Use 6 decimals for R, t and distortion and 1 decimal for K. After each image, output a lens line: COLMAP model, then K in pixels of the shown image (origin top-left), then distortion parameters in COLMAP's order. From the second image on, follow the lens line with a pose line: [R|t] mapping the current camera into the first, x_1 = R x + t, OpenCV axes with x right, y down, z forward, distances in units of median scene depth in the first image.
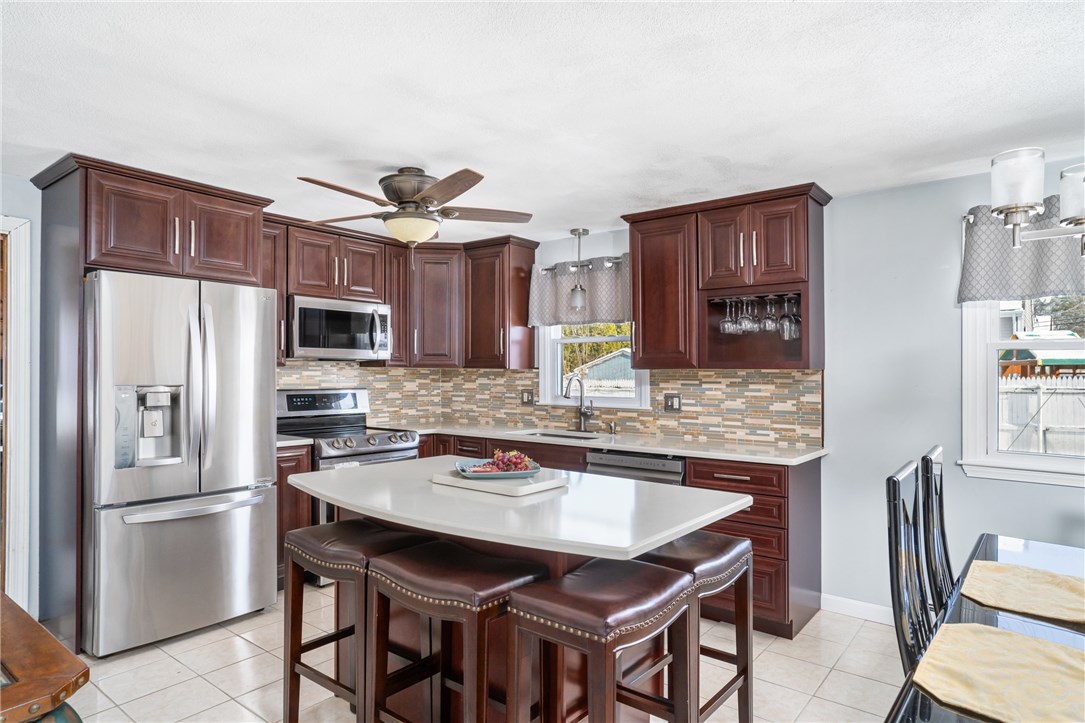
lens RADIAL K [[633.0, 0, 540.8], [0, 633.0, 364.4], [0, 0, 1]] dist [-0.030989, 0.000554]
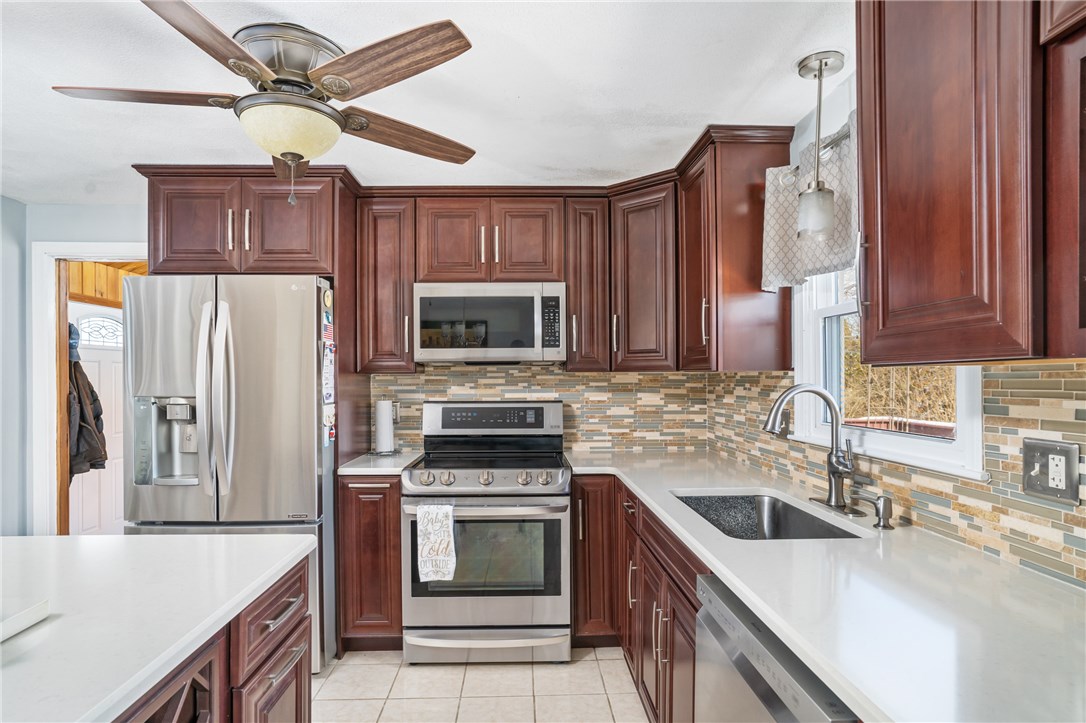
lens RADIAL K [[586.9, 0, 533.1], [0, 586.9, 385.7], [0, 0, 1]] dist [-0.037039, 0.006221]
pose [[0.646492, 0.000599, -0.762920, 0.266619], [0.017878, 0.999713, 0.015934, 0.010067], [0.762711, -0.023940, 0.646296, 0.634439]]
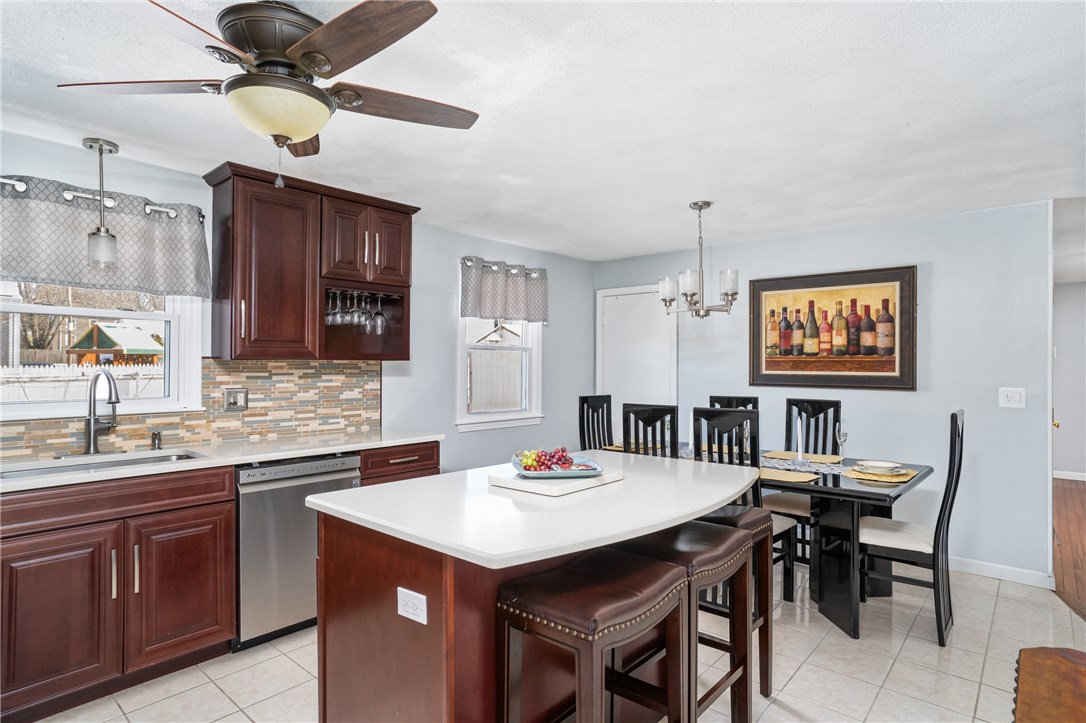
lens RADIAL K [[586.9, 0, 547.8], [0, 586.9, 359.0], [0, 0, 1]] dist [-0.037039, 0.006221]
pose [[0.028851, 0.004010, 0.999576, -0.561728], [-0.017203, 0.999846, -0.003515, 0.002695], [-0.999436, -0.017094, 0.028916, 0.577191]]
